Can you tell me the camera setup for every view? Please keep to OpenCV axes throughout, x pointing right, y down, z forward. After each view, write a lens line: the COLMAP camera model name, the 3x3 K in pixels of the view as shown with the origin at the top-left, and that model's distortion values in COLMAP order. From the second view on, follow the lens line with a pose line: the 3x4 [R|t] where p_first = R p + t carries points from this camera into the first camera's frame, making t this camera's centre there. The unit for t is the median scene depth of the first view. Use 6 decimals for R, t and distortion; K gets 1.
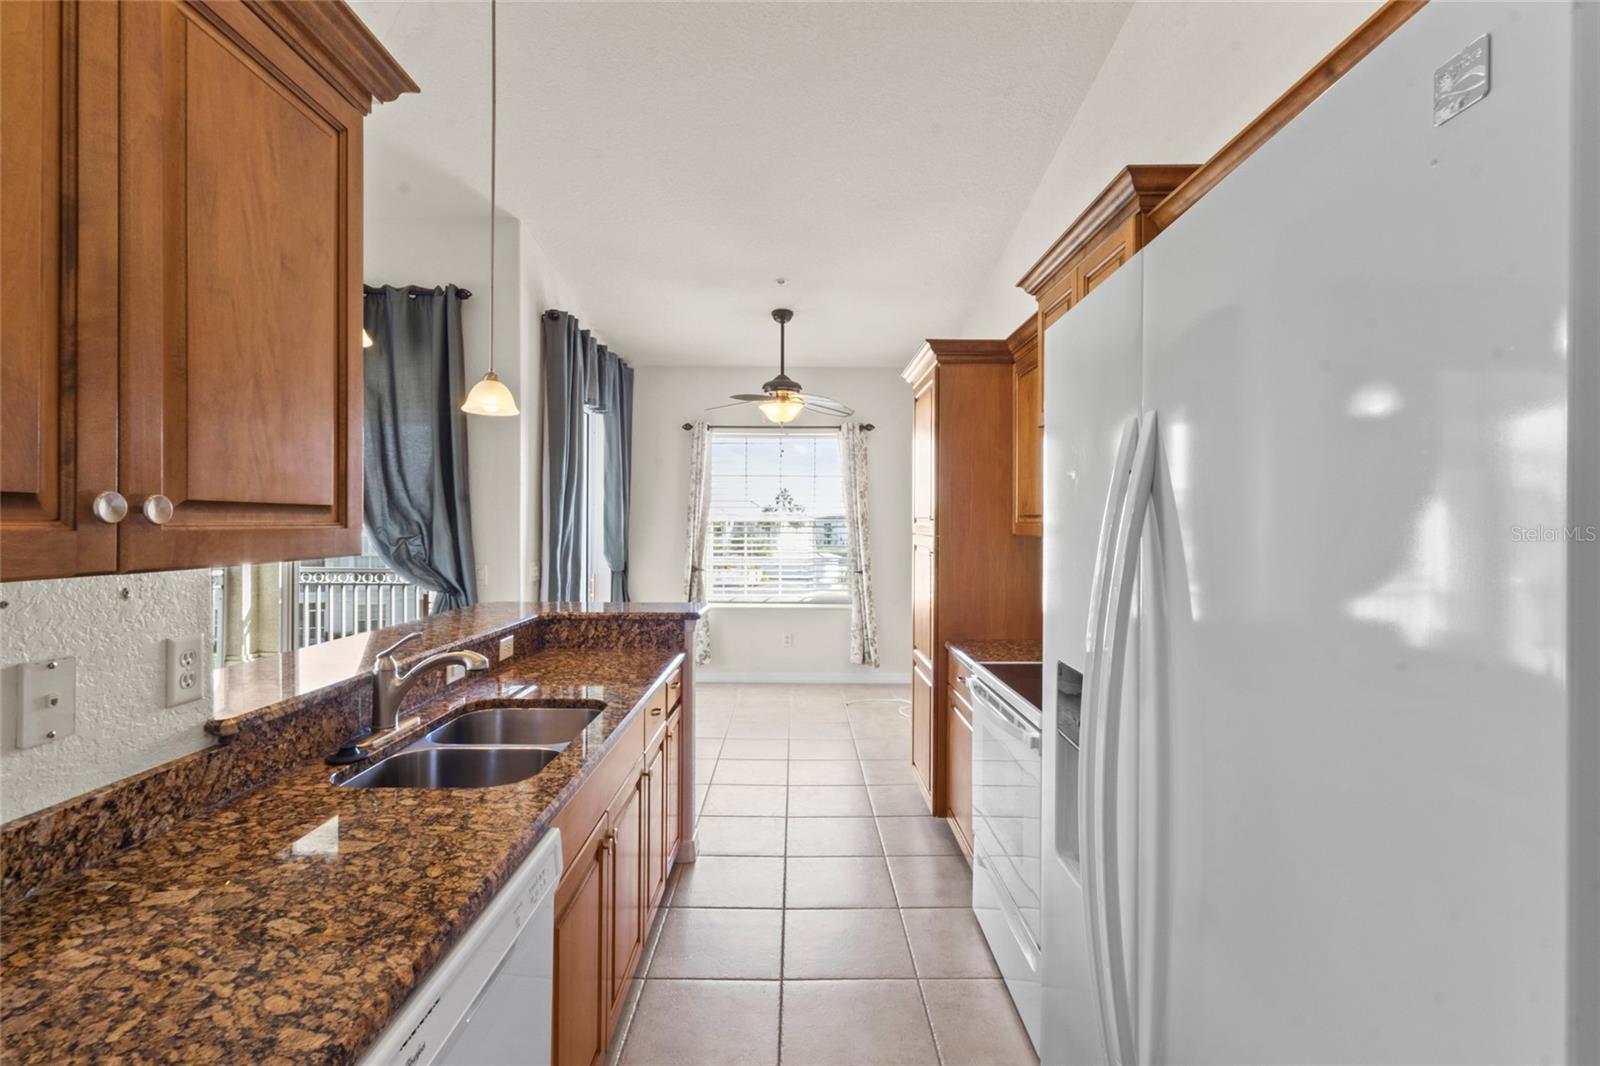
lens RADIAL K [[746.1, 0, 801.1], [0, 746.1, 522.8], [0, 0, 1]] dist [0.004094, 0.000266]
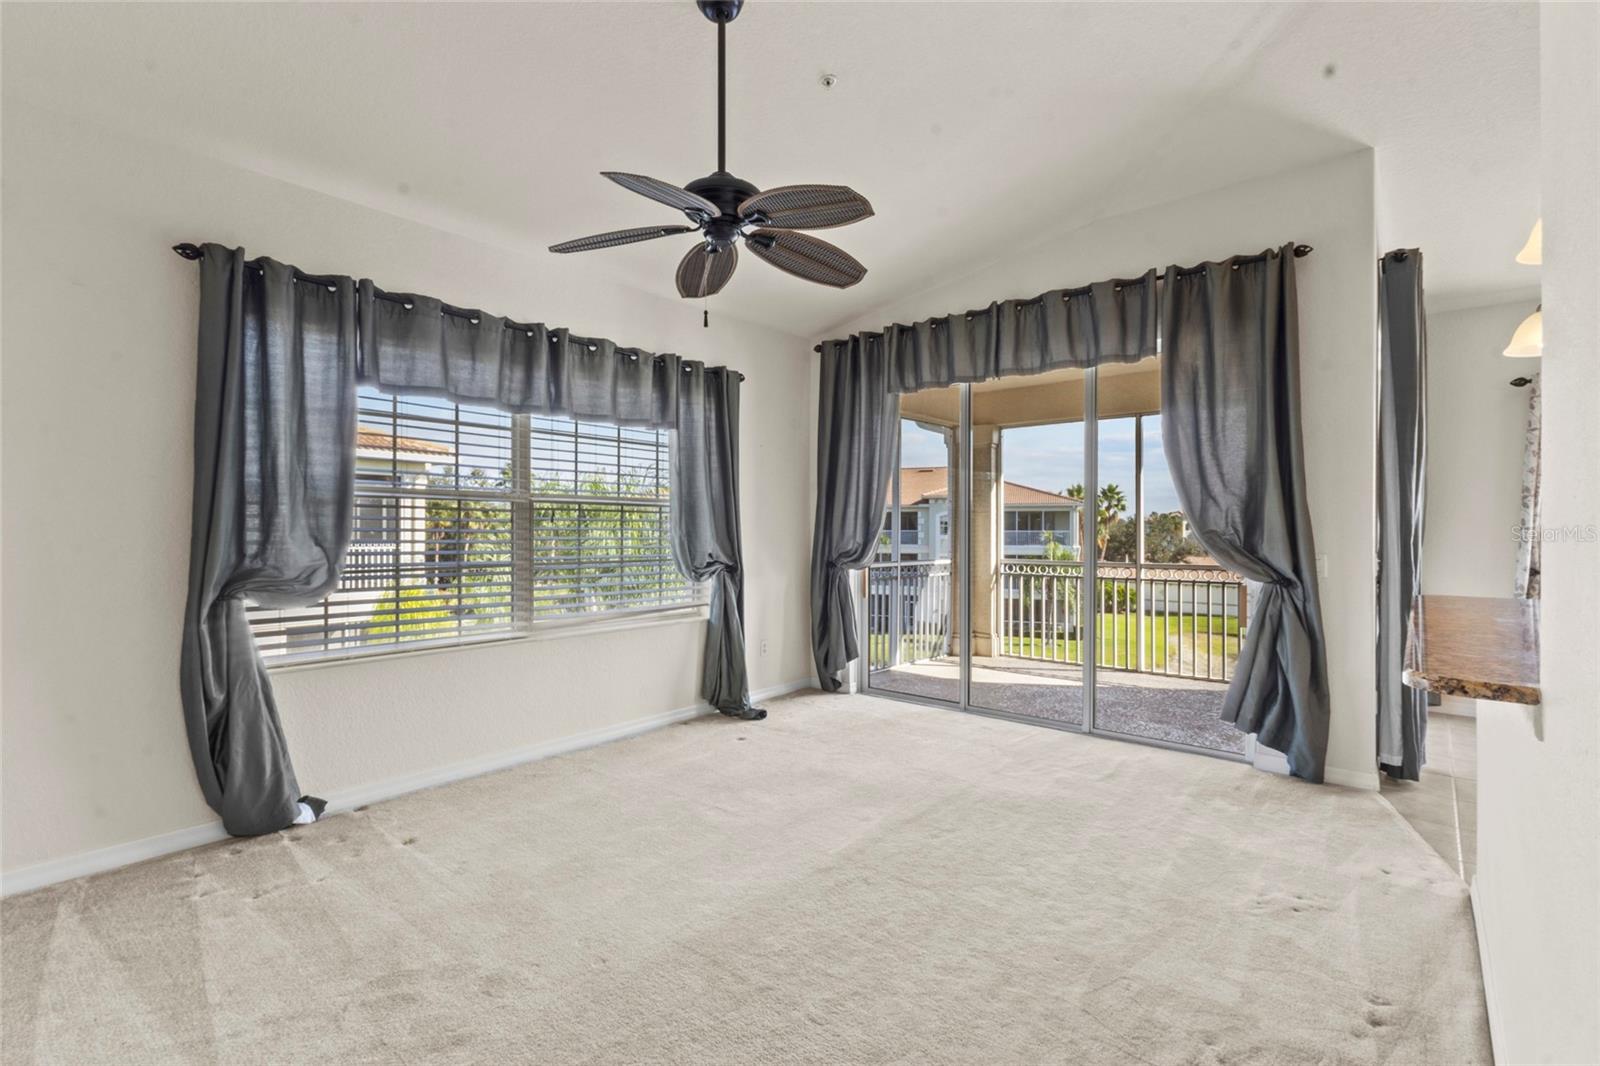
lens RADIAL K [[746.1, 0, 790.7], [0, 746.1, 526.8], [0, 0, 1]] dist [0.004094, 0.000266]
pose [[0.759503, -0.001733, -0.650501, -0.332741], [0.004156, 0.999989, 0.002189, 0.018785], [0.650490, -0.004366, 0.759502, -0.078402]]
